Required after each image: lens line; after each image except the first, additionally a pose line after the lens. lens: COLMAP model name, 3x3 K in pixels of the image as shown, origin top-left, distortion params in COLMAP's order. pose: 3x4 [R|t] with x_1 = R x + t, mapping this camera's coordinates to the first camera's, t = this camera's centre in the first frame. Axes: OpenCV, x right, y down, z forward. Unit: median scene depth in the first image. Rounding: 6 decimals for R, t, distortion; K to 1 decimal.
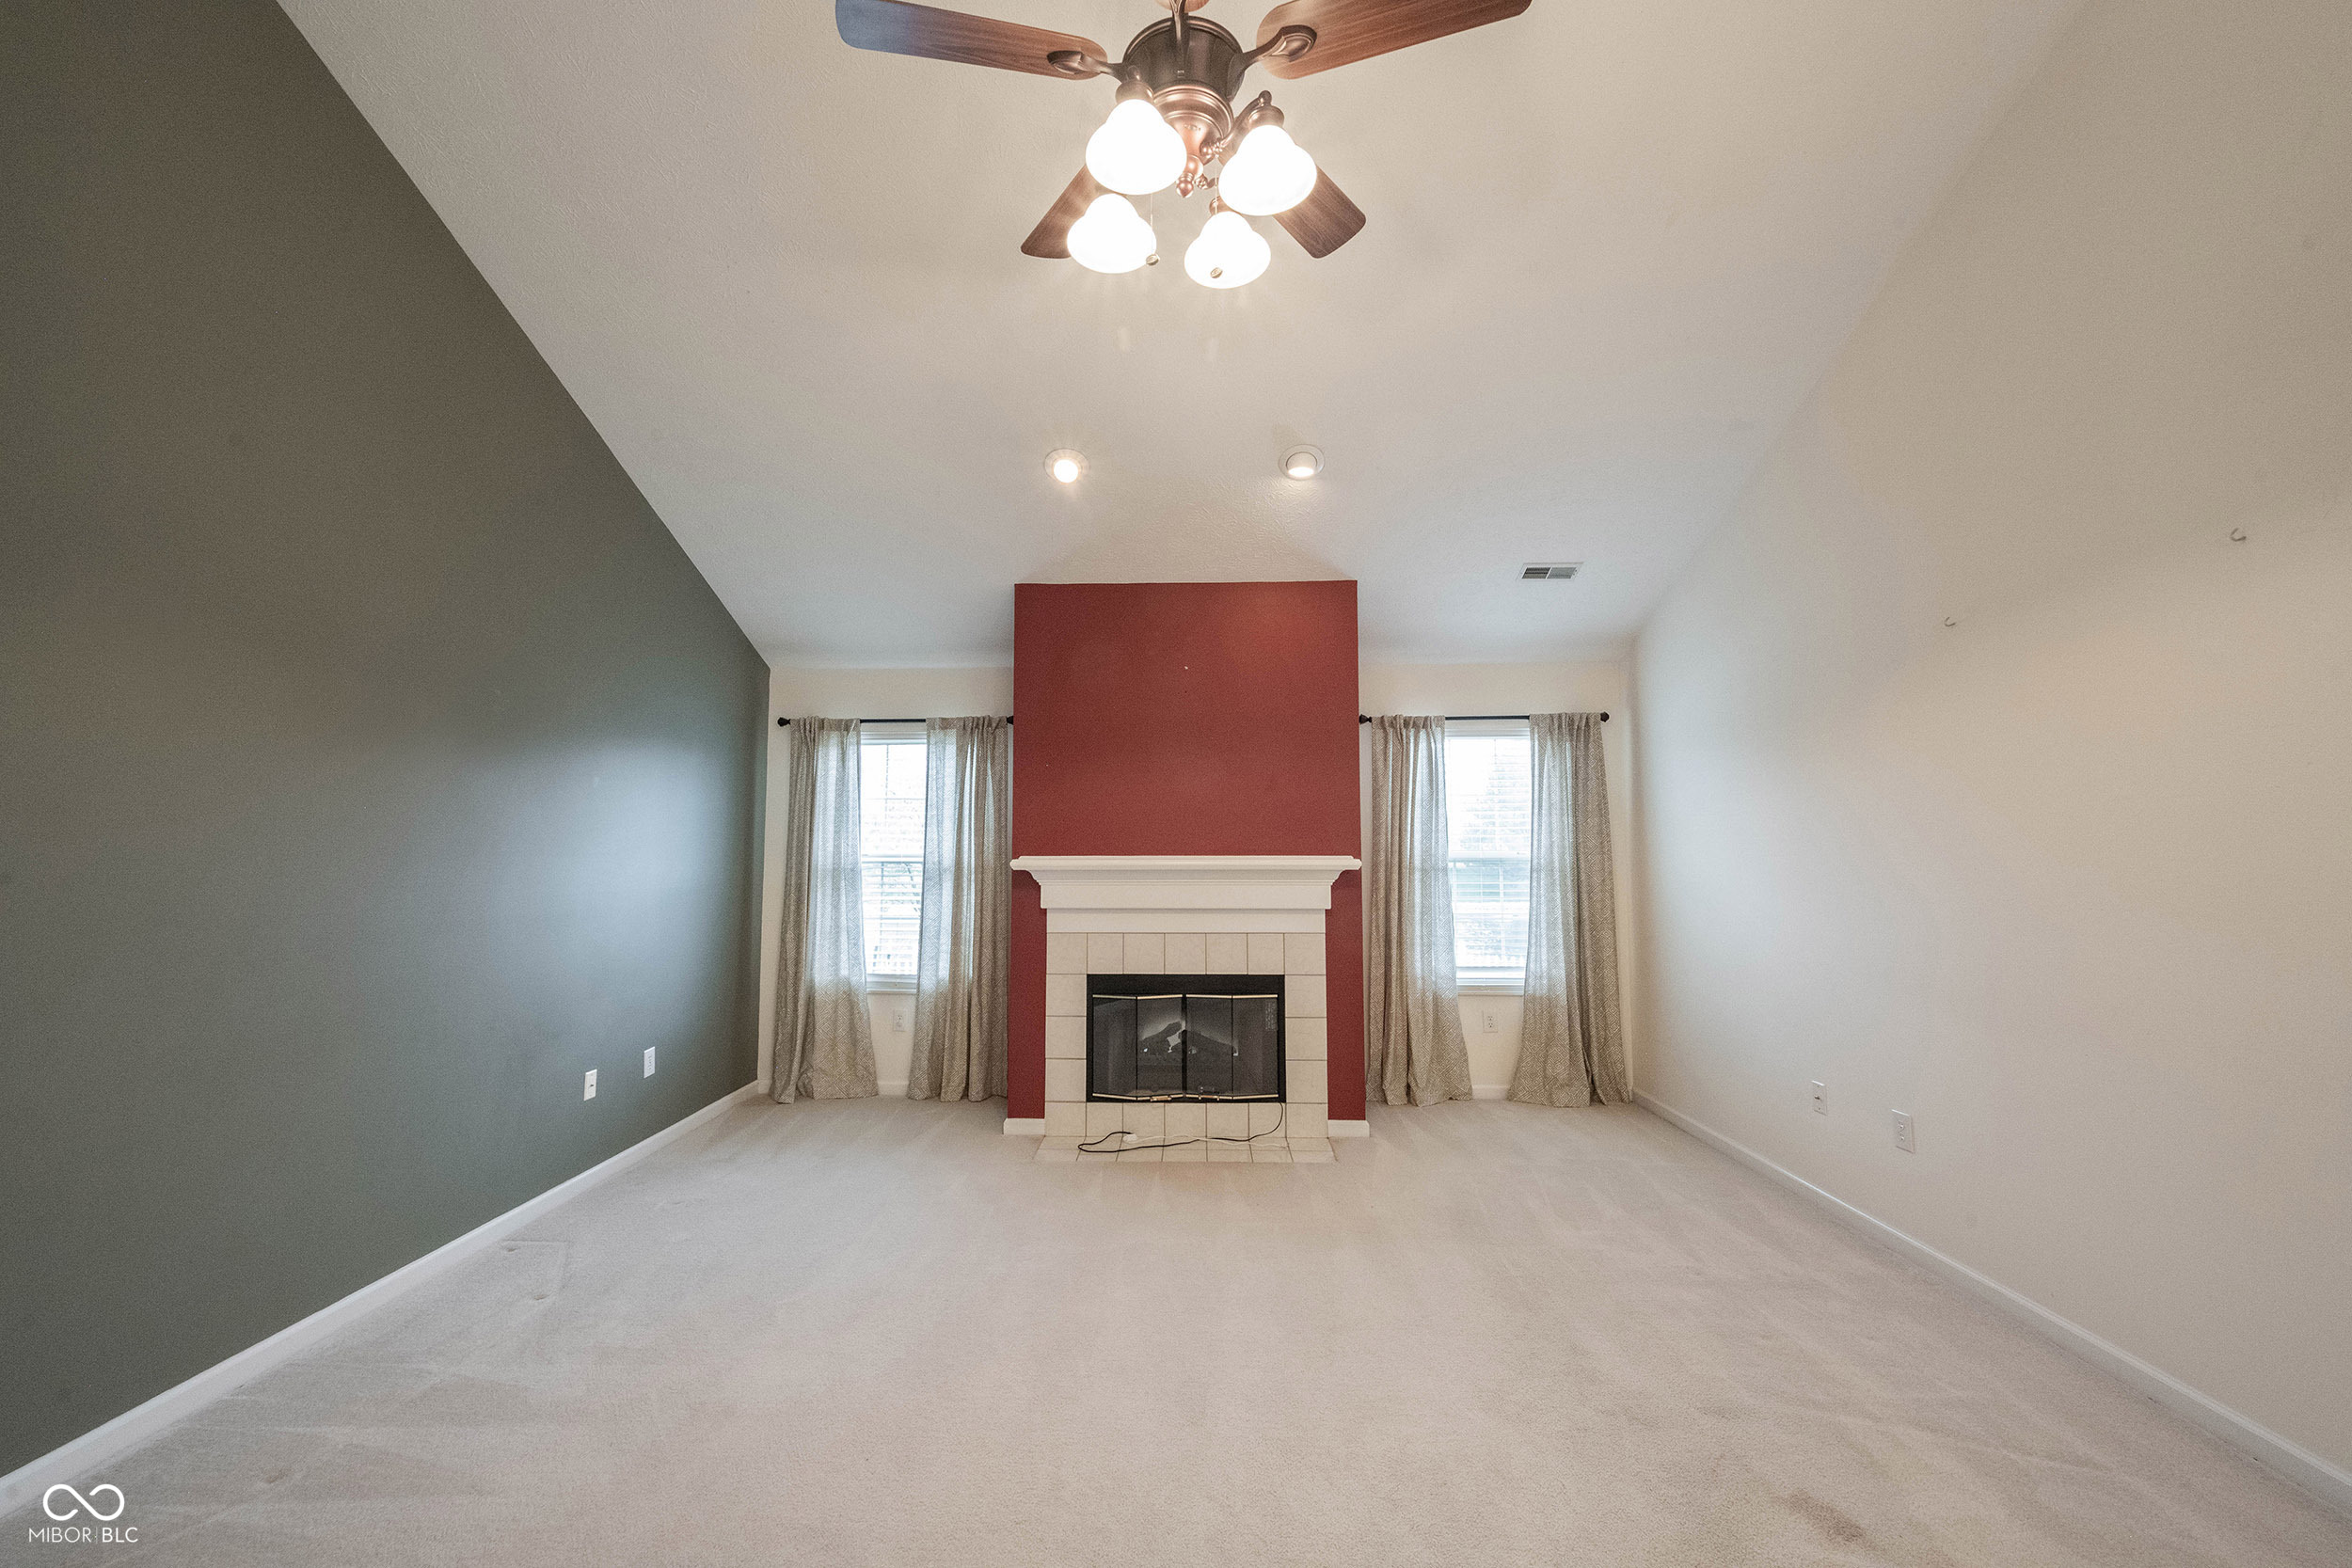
lens RADIAL K [[921.8, 0, 1168.6], [0, 921.8, 786.9], [0, 0, 1]] dist [0.002205, -0.000200]
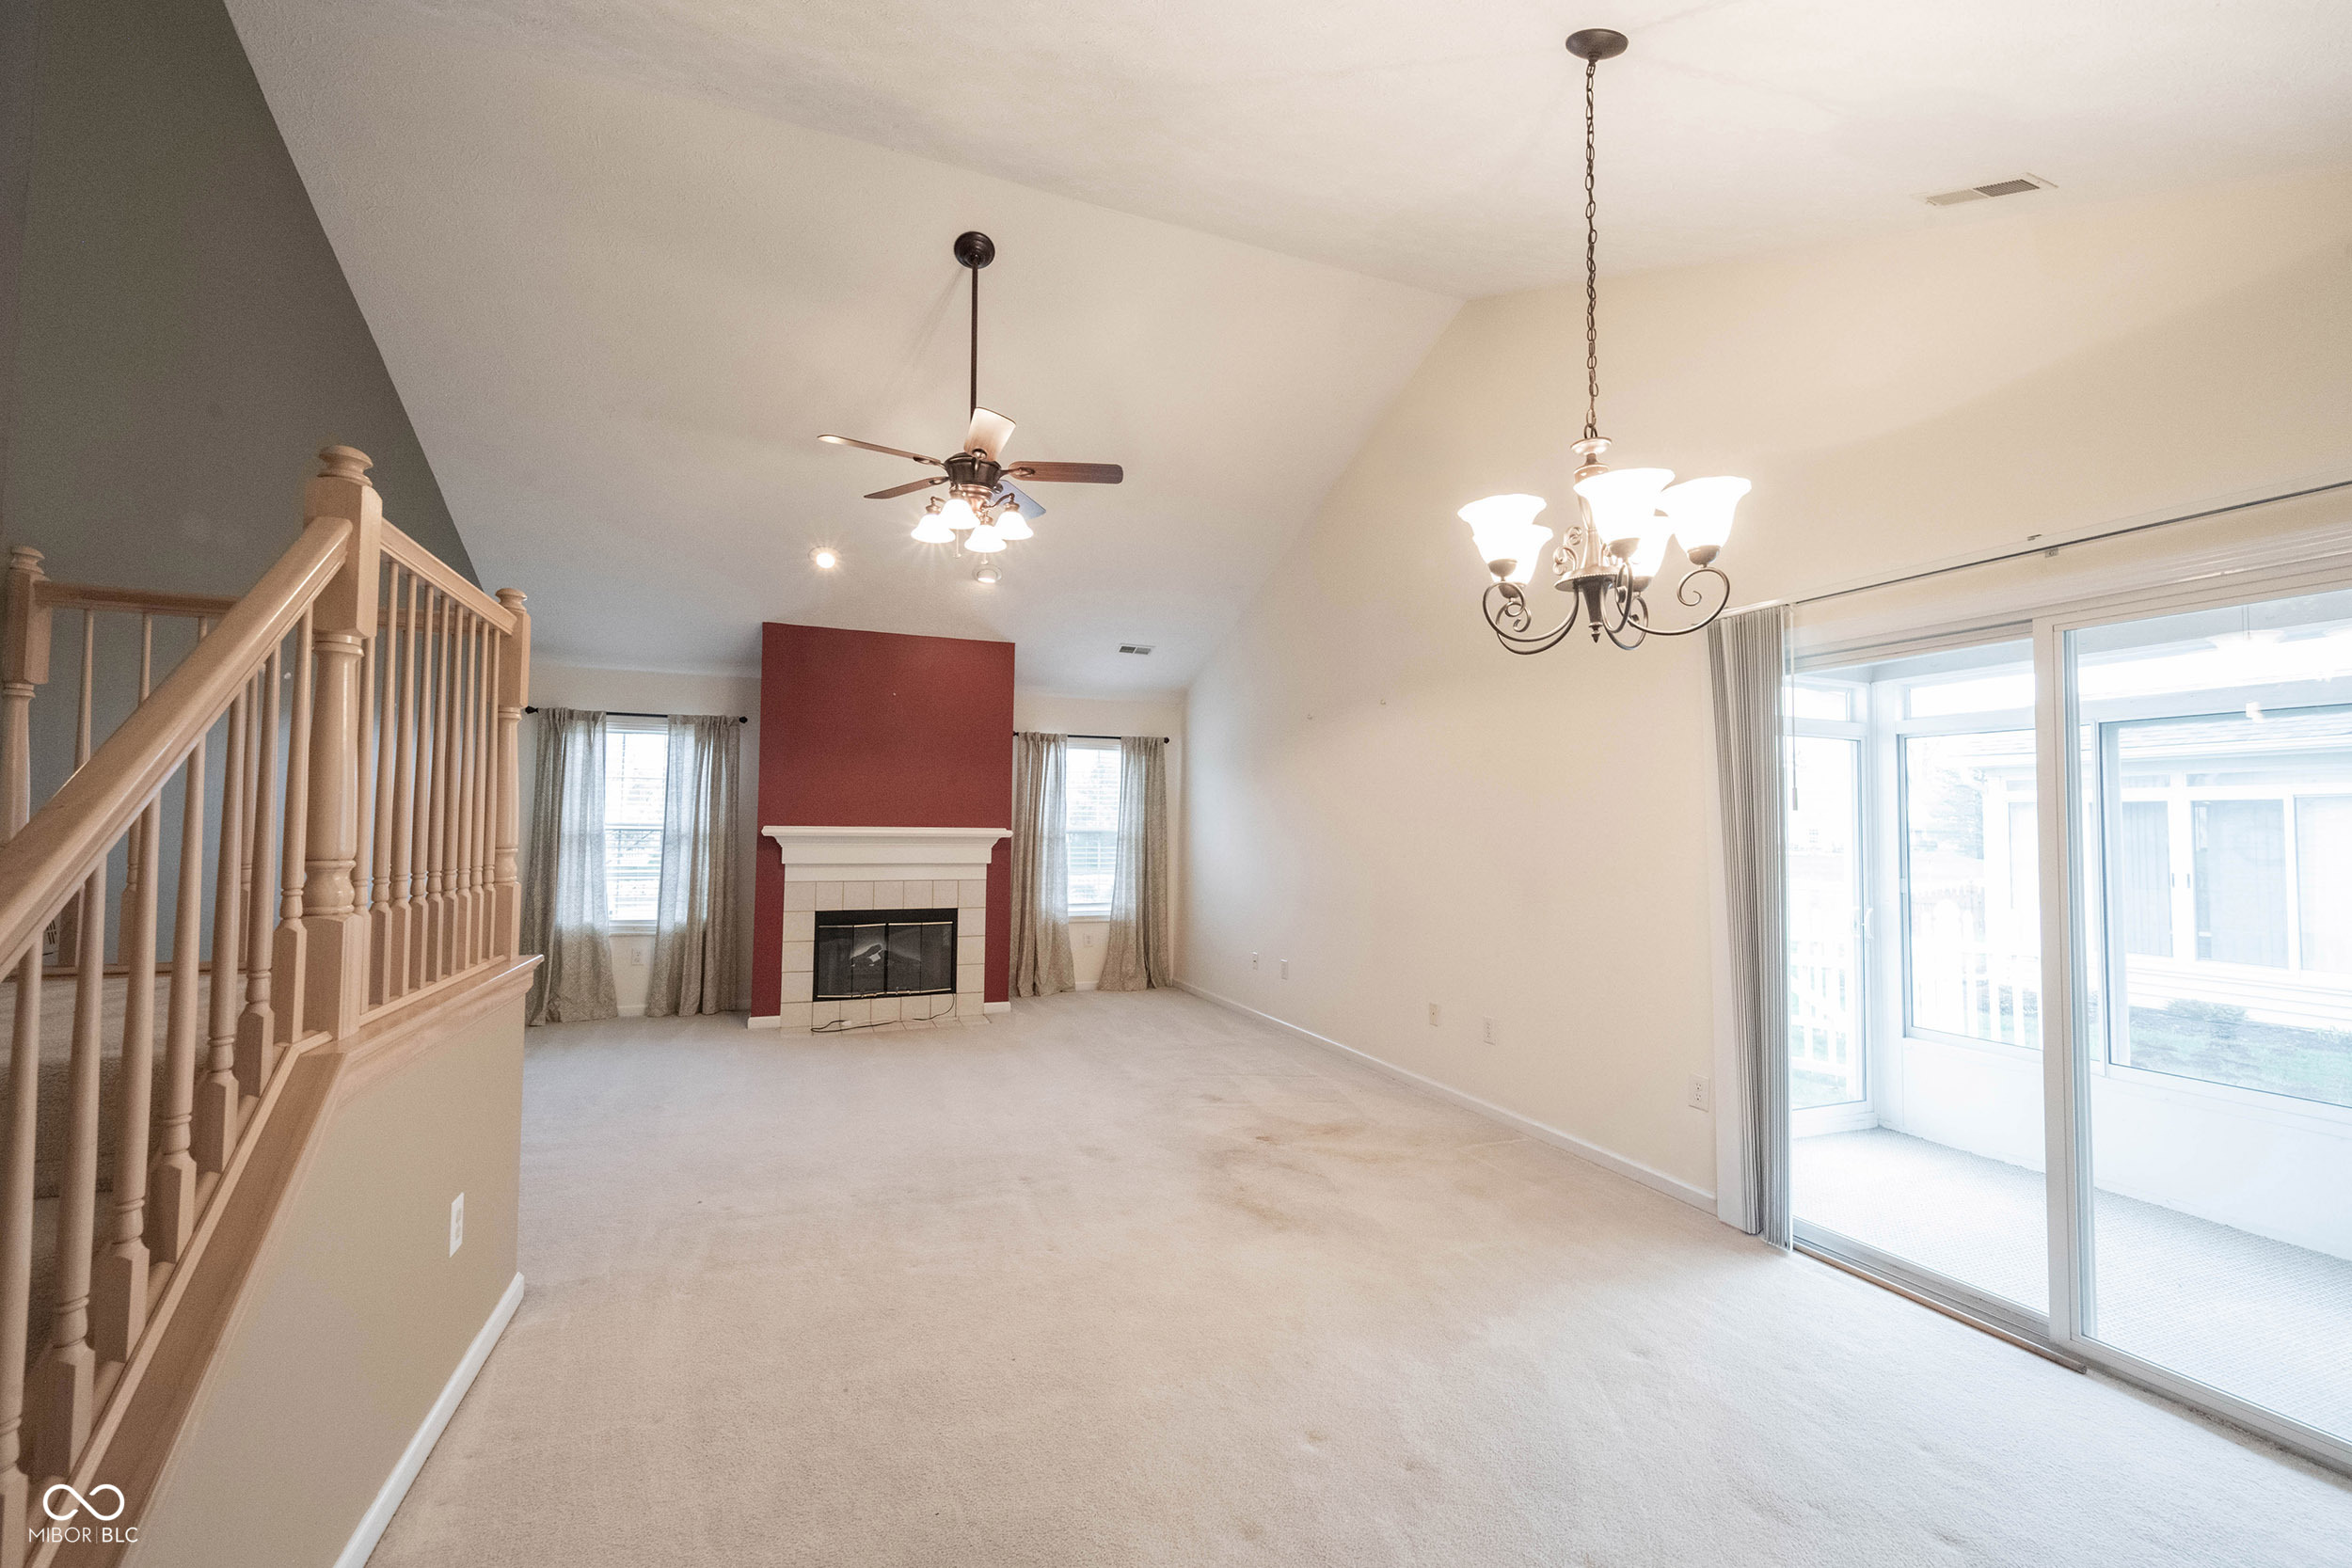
lens RADIAL K [[947.0, 0, 1166.1], [0, 947.0, 782.5], [0, 0, 1]] dist [0.001090, 0.000126]
pose [[0.916561, 0.030326, 0.398743, -0.159358], [-0.039675, 0.999097, 0.015215, -0.029828], [-0.397921, -0.029765, 0.916936, -0.460282]]
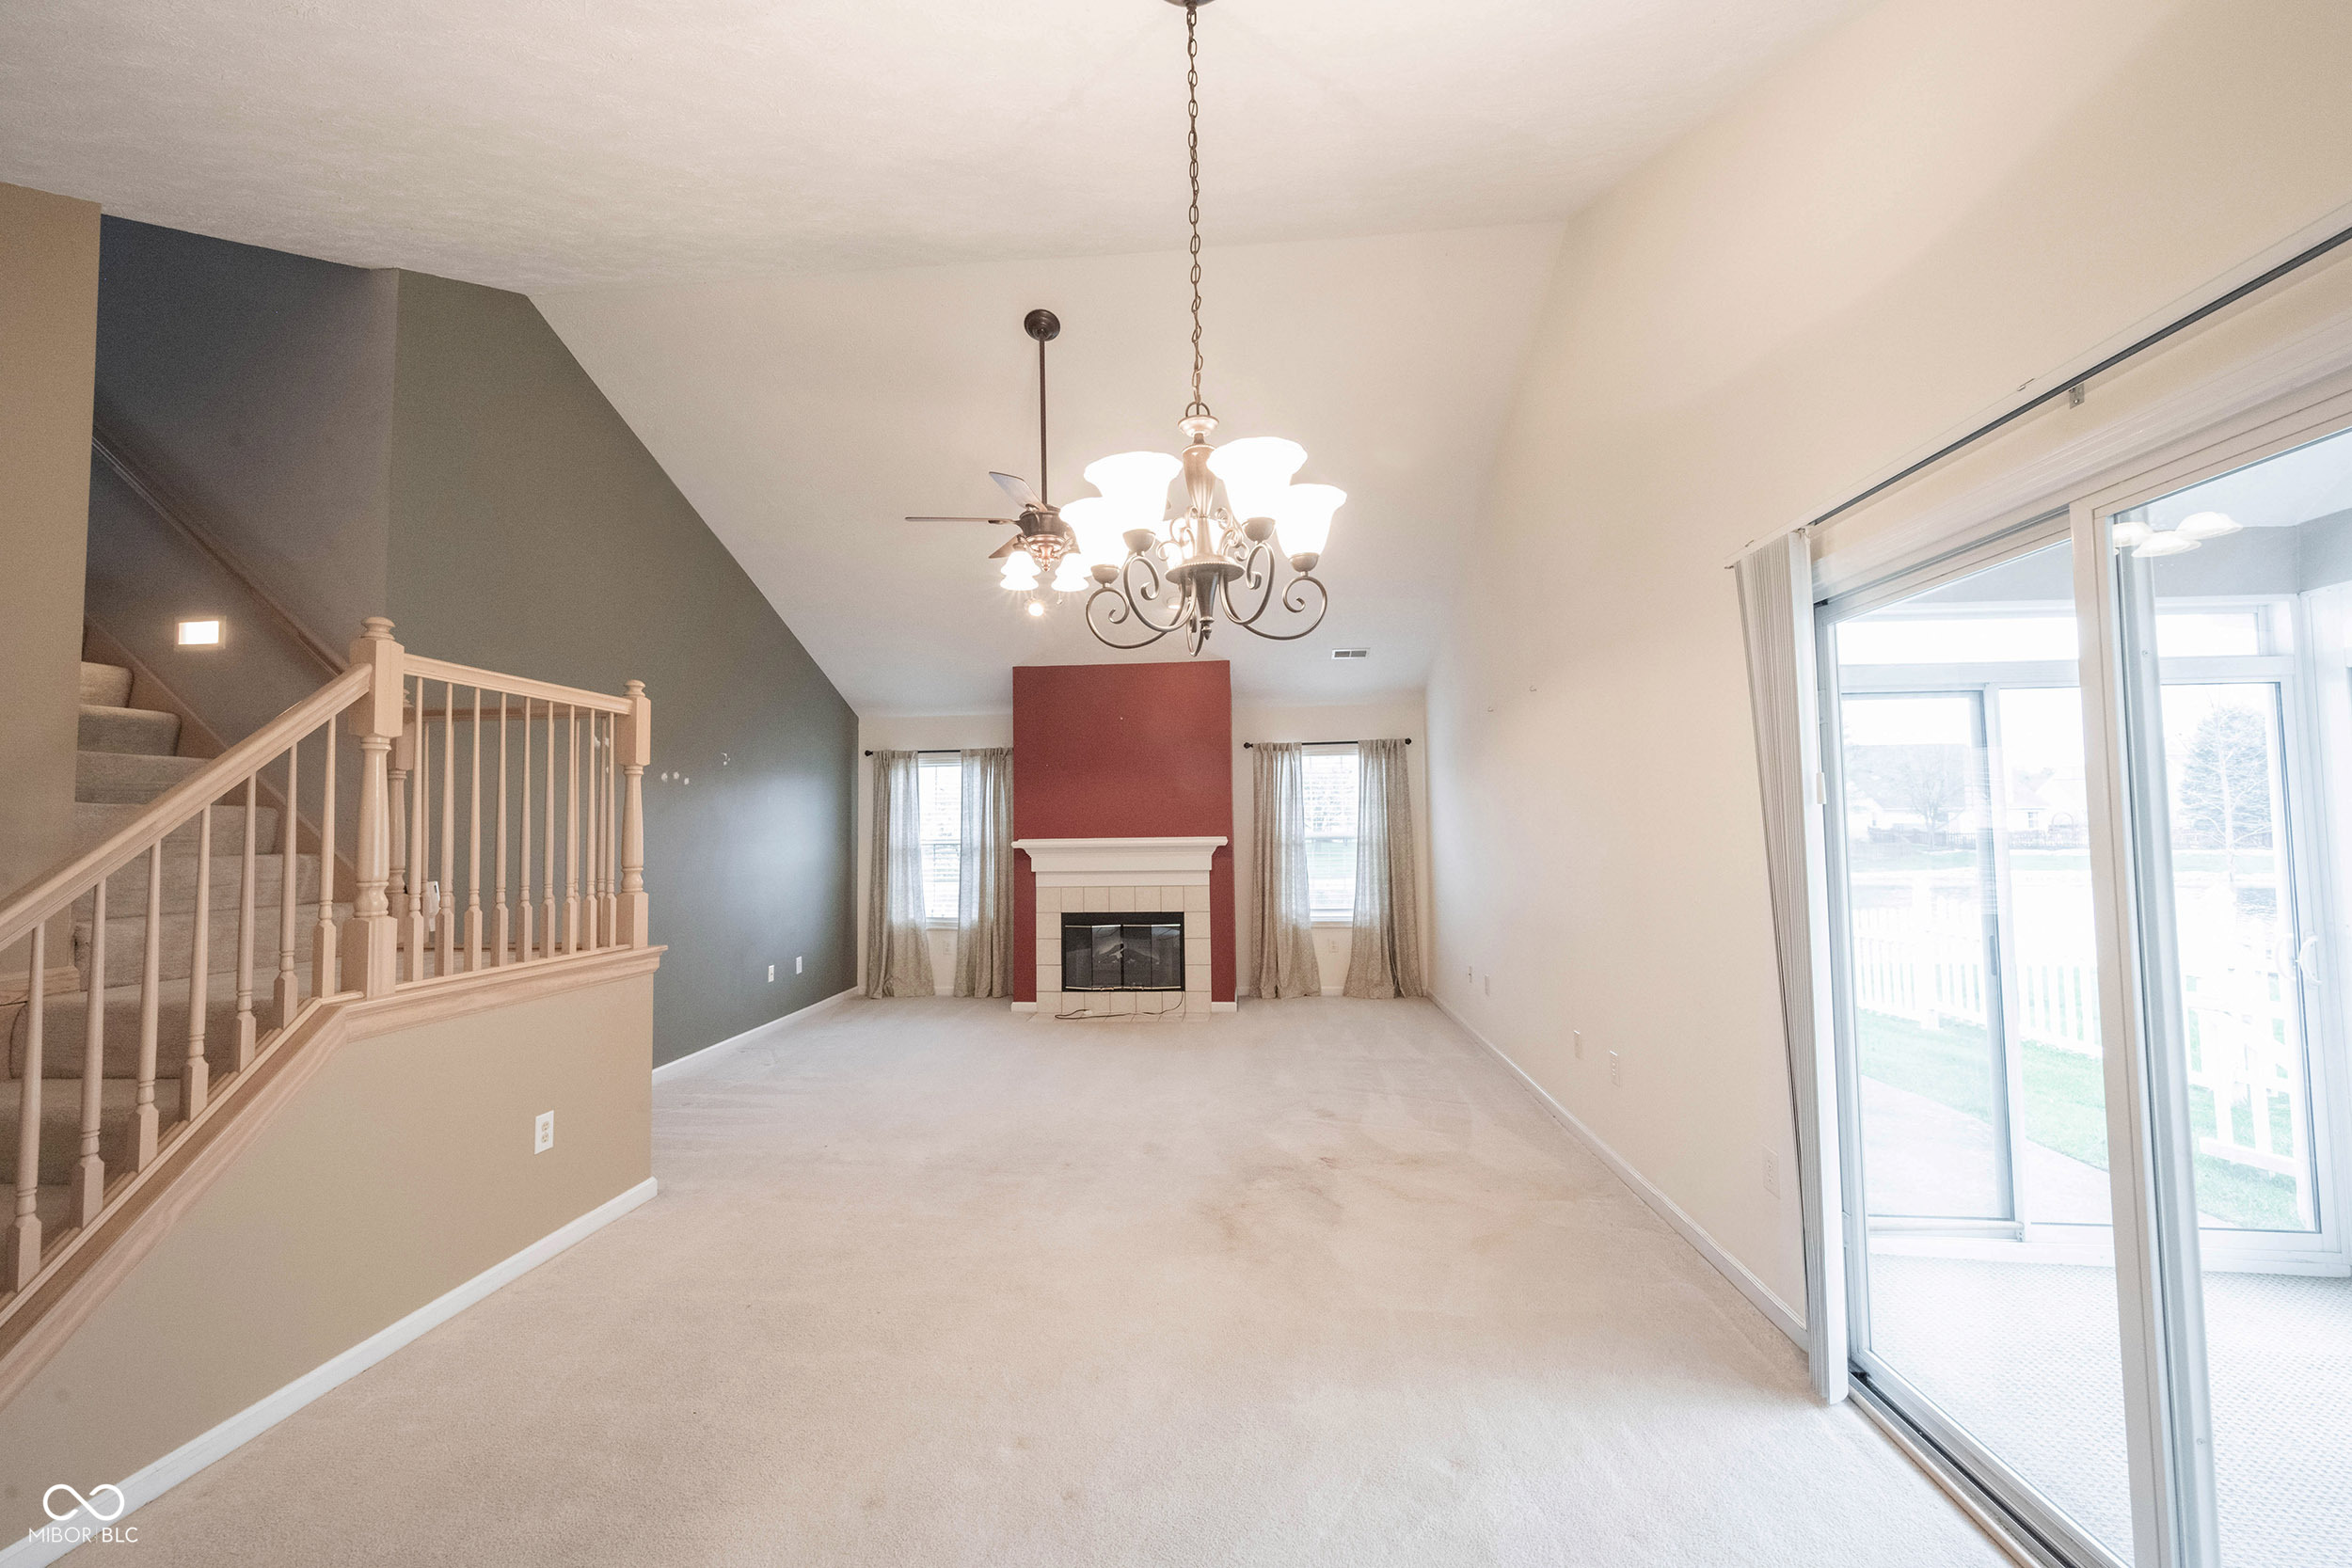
lens RADIAL K [[921.8, 0, 1168.6], [0, 921.8, 786.9], [0, 0, 1]] dist [0.002205, -0.000200]
pose [[0.998326, -0.015288, -0.055783, 0.169121], [0.016545, 0.999618, 0.022156, -0.042061], [0.055423, -0.023042, 0.998197, -0.516951]]
